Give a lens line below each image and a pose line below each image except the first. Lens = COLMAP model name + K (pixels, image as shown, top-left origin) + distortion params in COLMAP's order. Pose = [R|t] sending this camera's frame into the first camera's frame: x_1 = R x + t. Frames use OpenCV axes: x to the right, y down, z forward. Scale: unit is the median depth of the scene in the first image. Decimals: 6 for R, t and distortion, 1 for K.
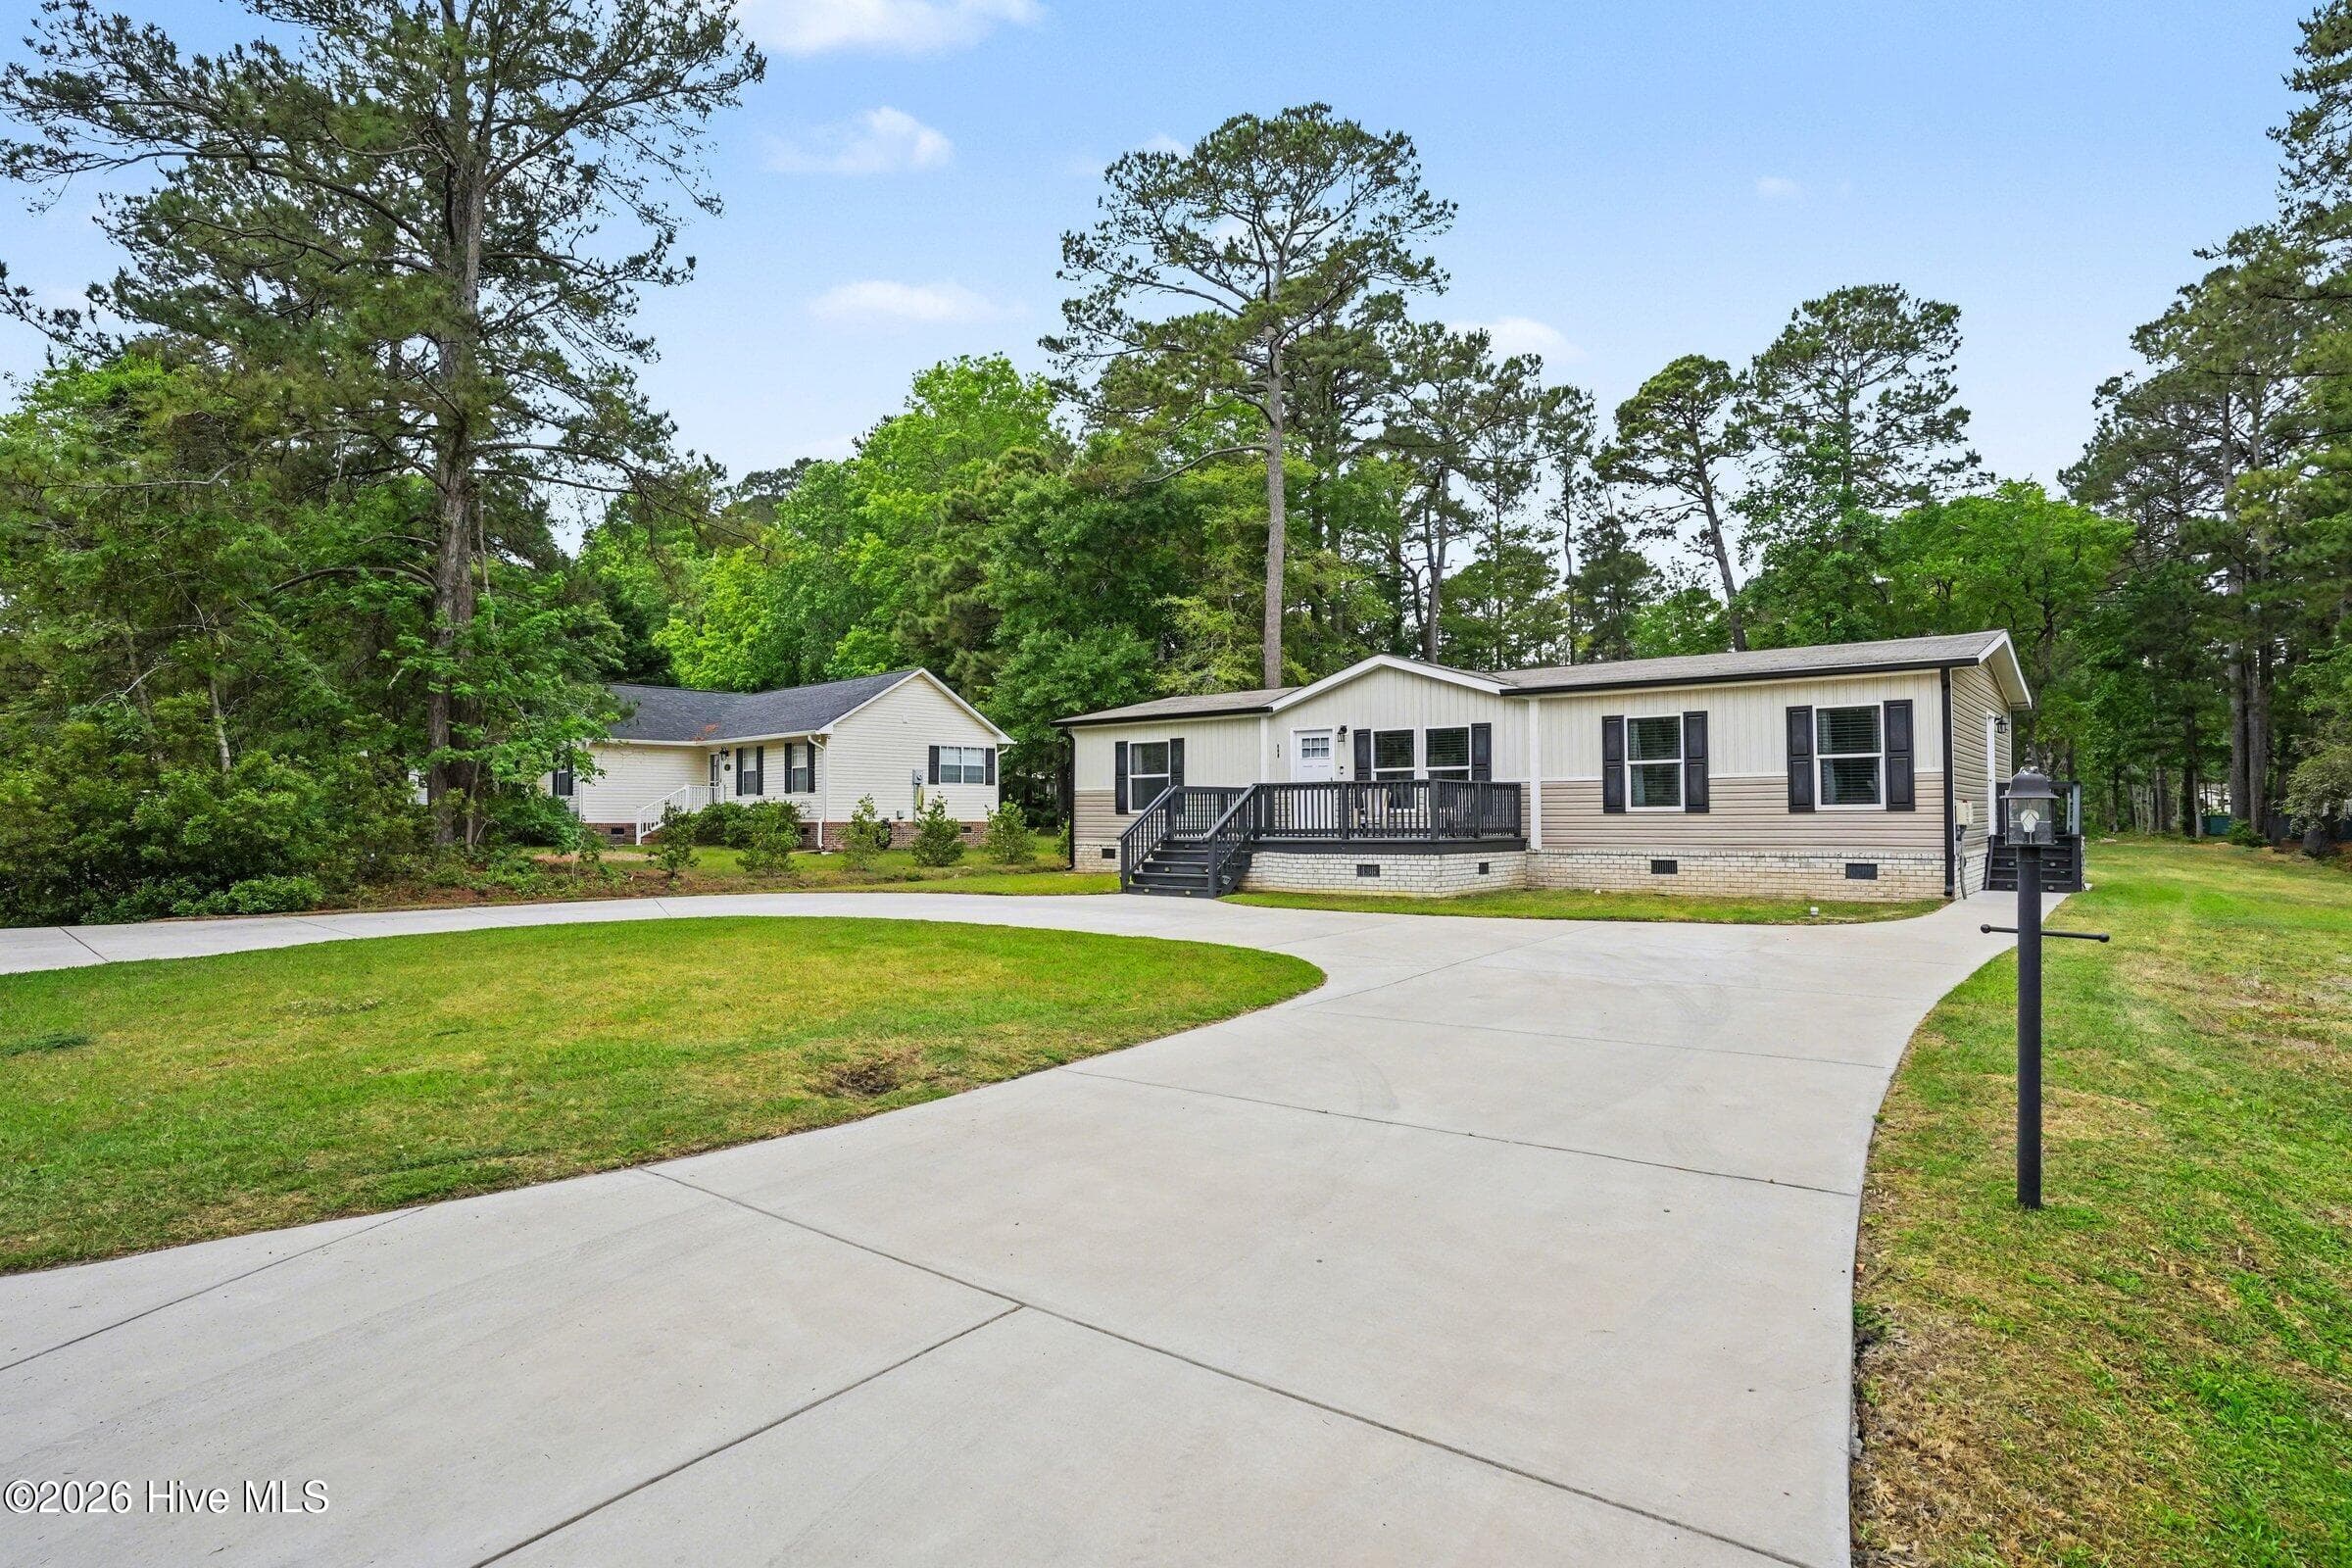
lens RADIAL K [[1228.3, 0, 1176.0], [0, 1228.3, 784.0], [0, 0, 1]] dist [-0.038485, 0.001026]
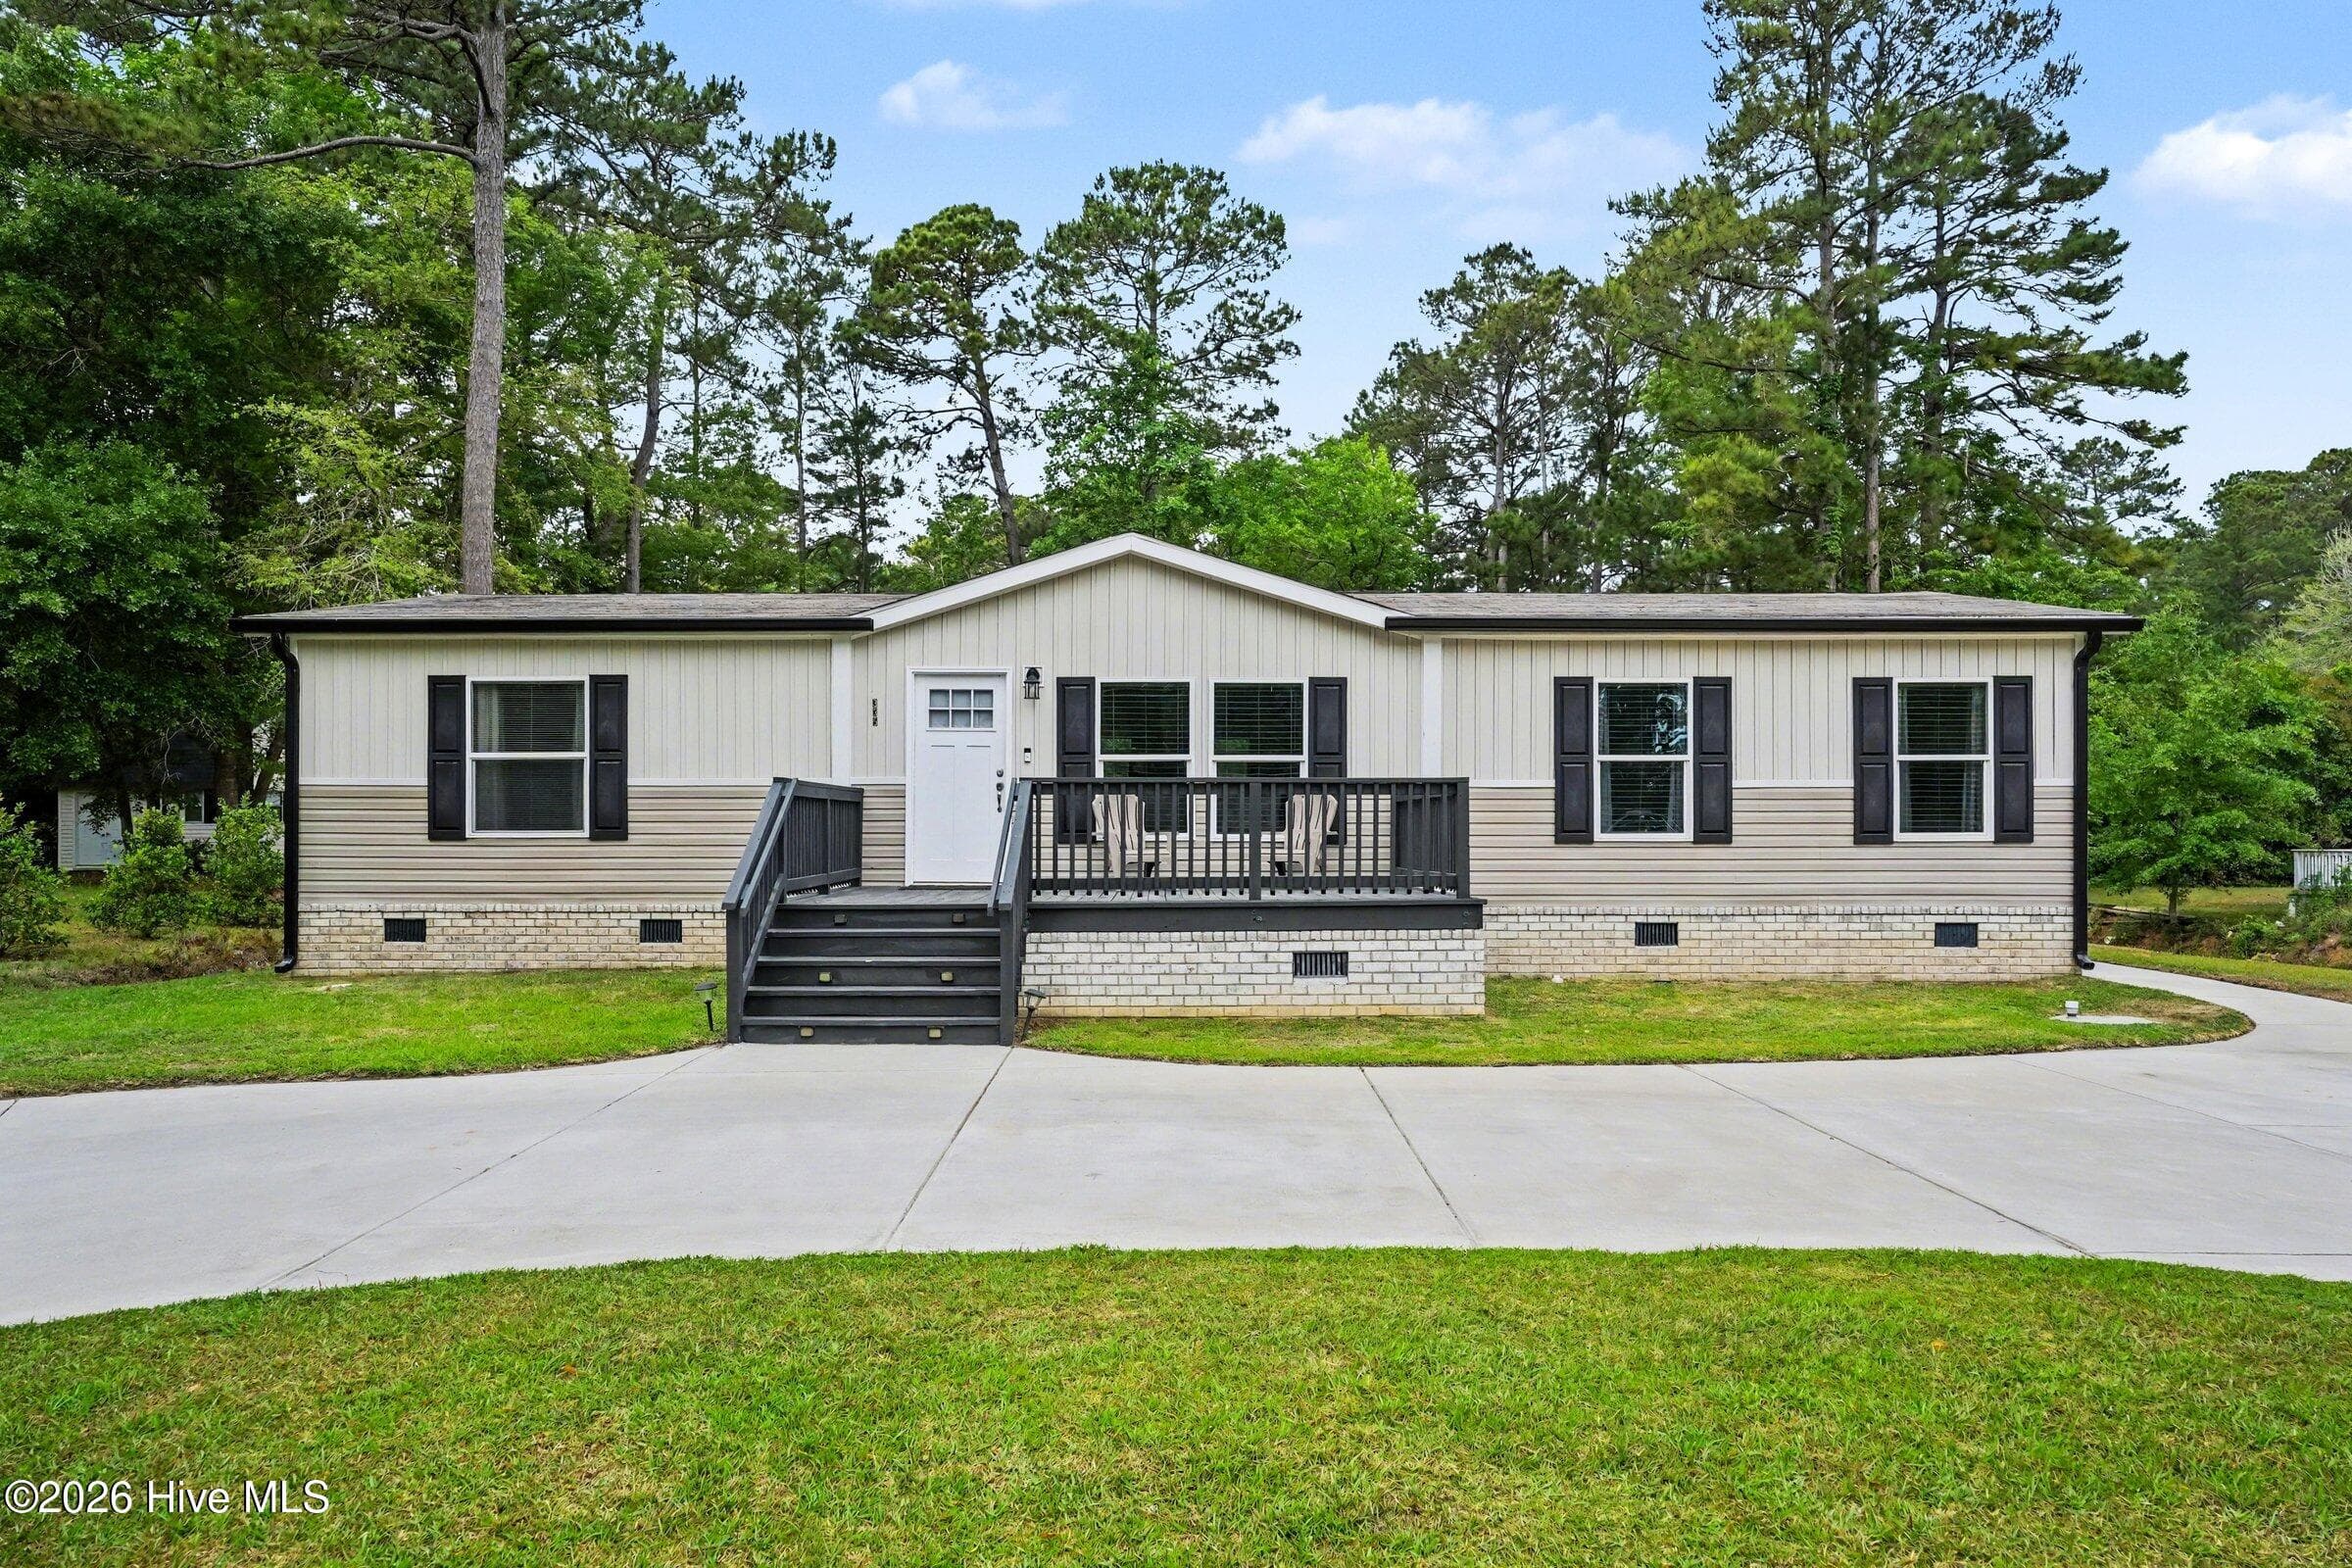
lens RADIAL K [[1602.1, 0, 1170.3], [0, 1602.1, 826.7], [0, 0, 1]] dist [0.003960, 0.005967]
pose [[0.779678, 0.004780, 0.626163, -0.228027], [-0.019693, 0.999663, 0.016890, 0.005594], [-0.625871, -0.025500, 0.779509, 0.438734]]
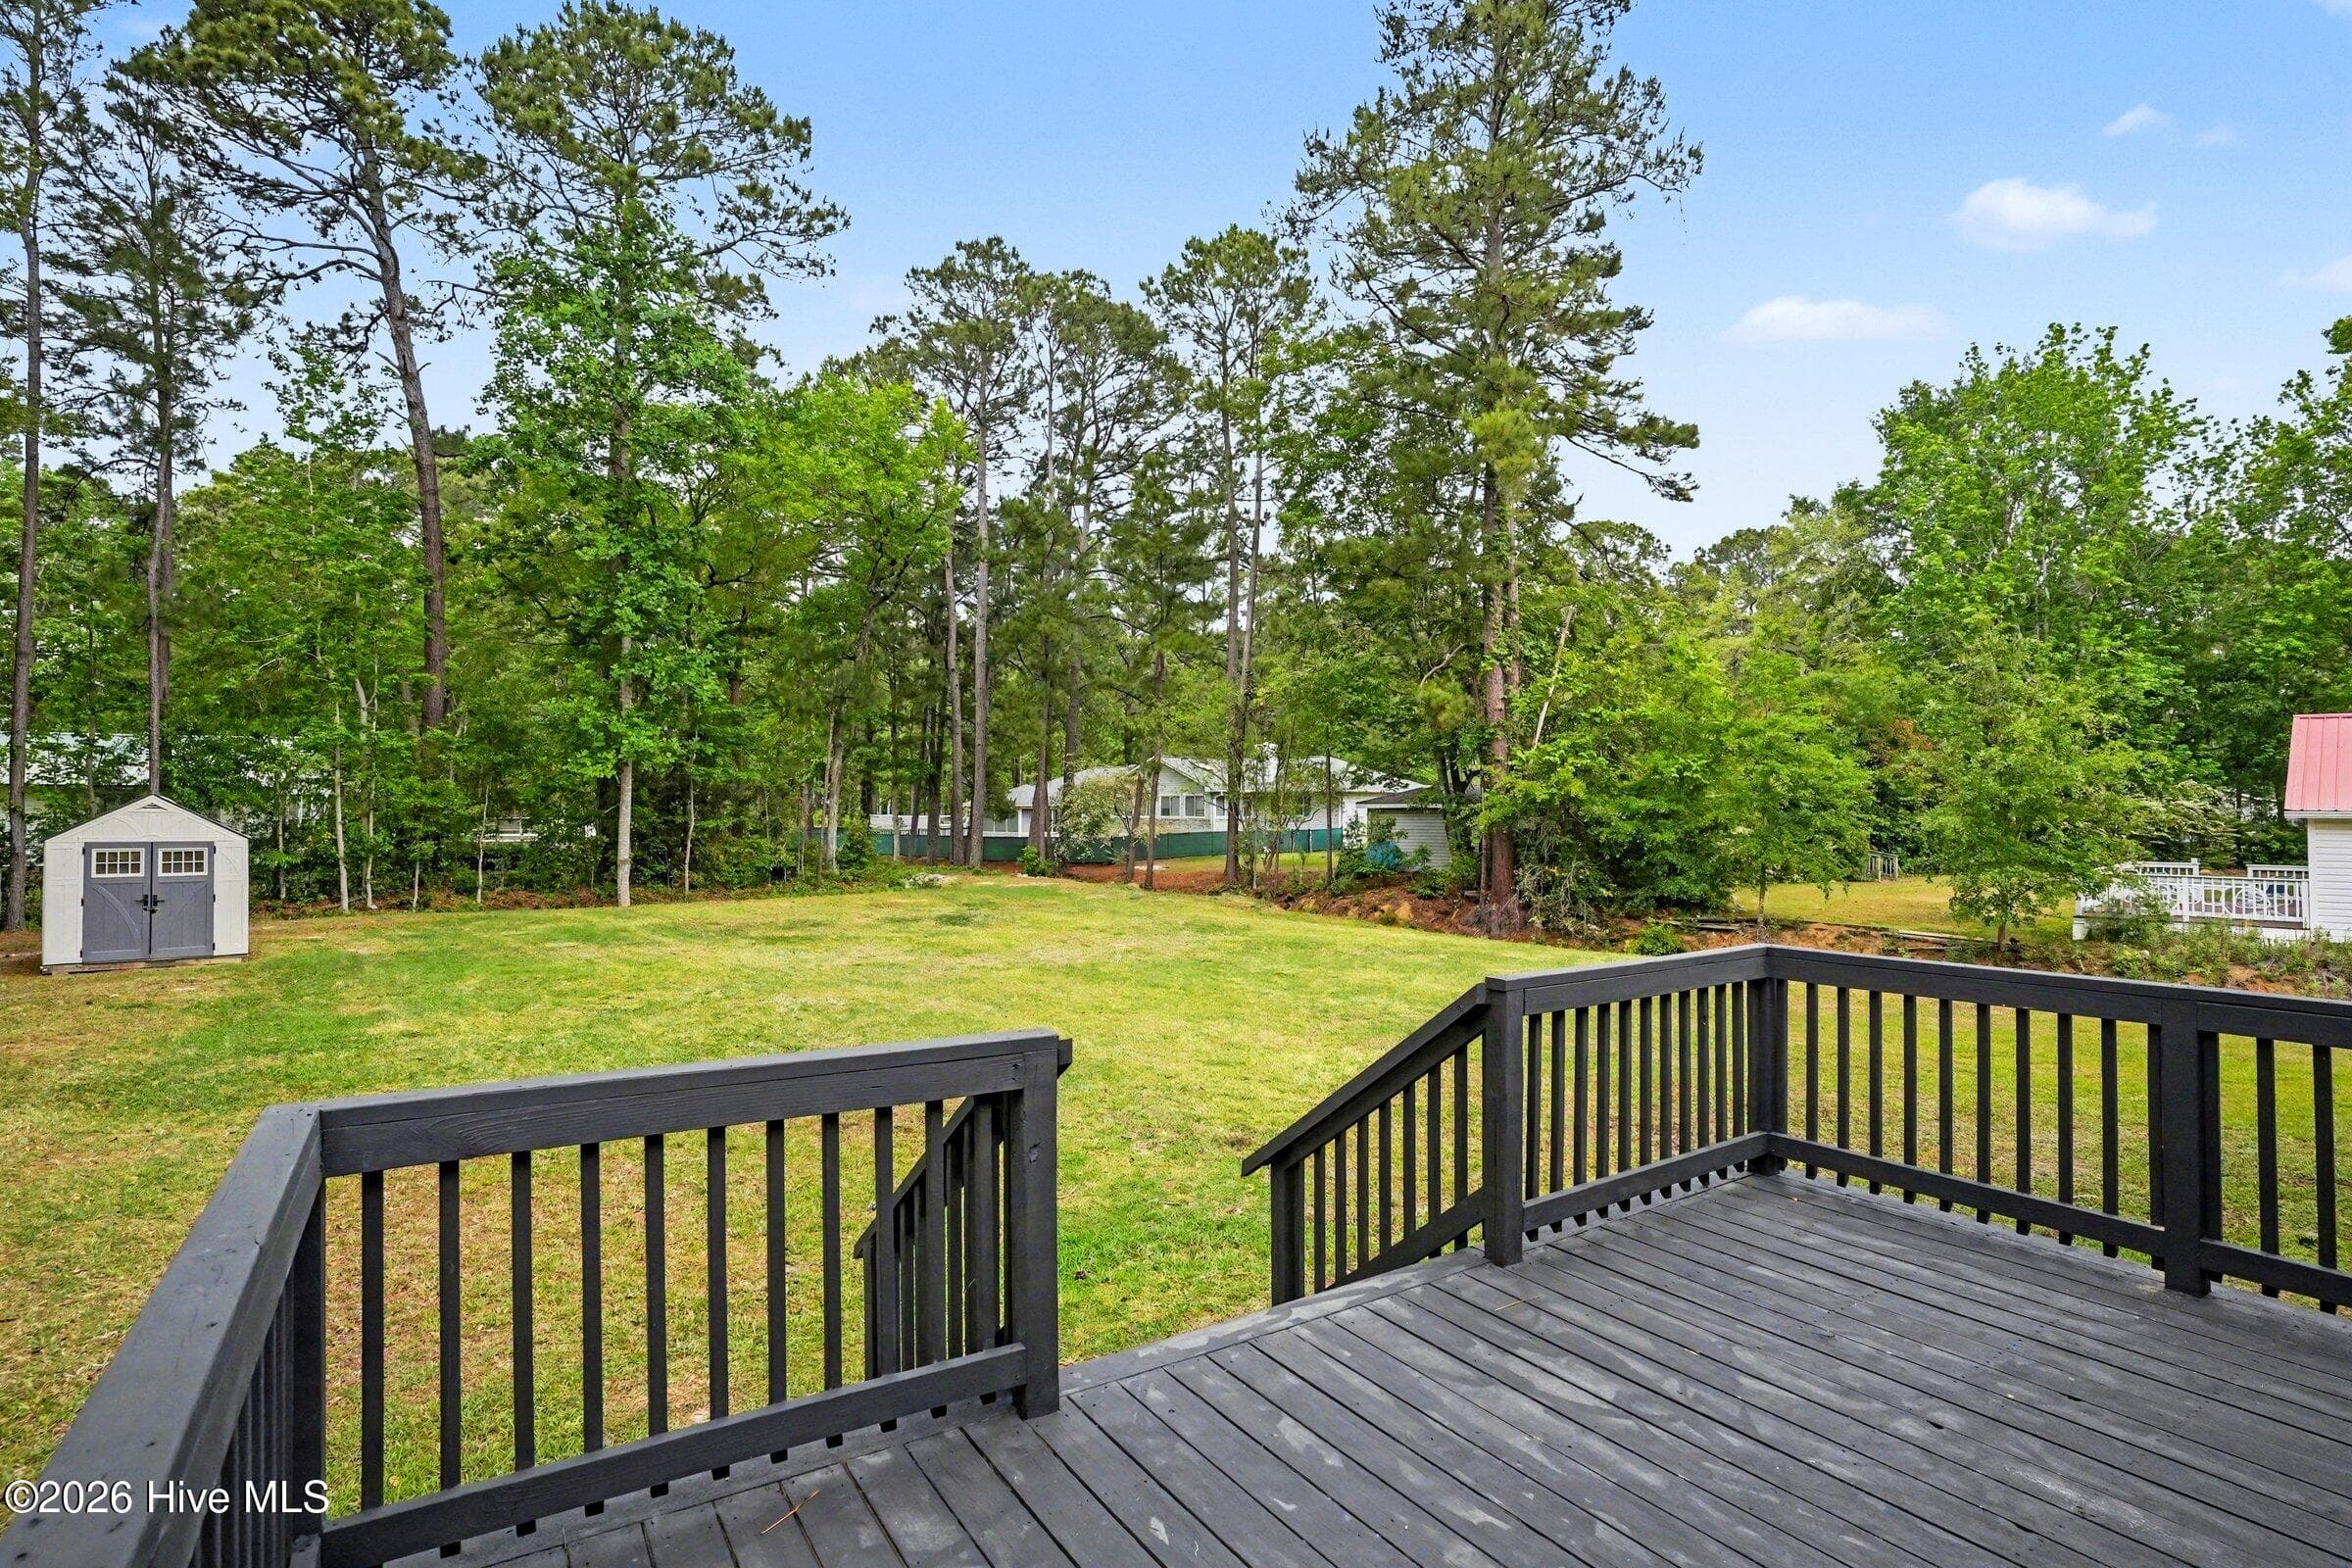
lens RADIAL K [[1228.3, 0, 1176.0], [0, 1228.3, 784.0], [0, 0, 1]] dist [-0.038485, 0.001026]
pose [[0.305892, 0.037386, 0.951332, 0.141577], [-0.022010, 0.999239, -0.032192, 0.016427], [-0.951812, -0.011091, 0.306483, 1.374543]]
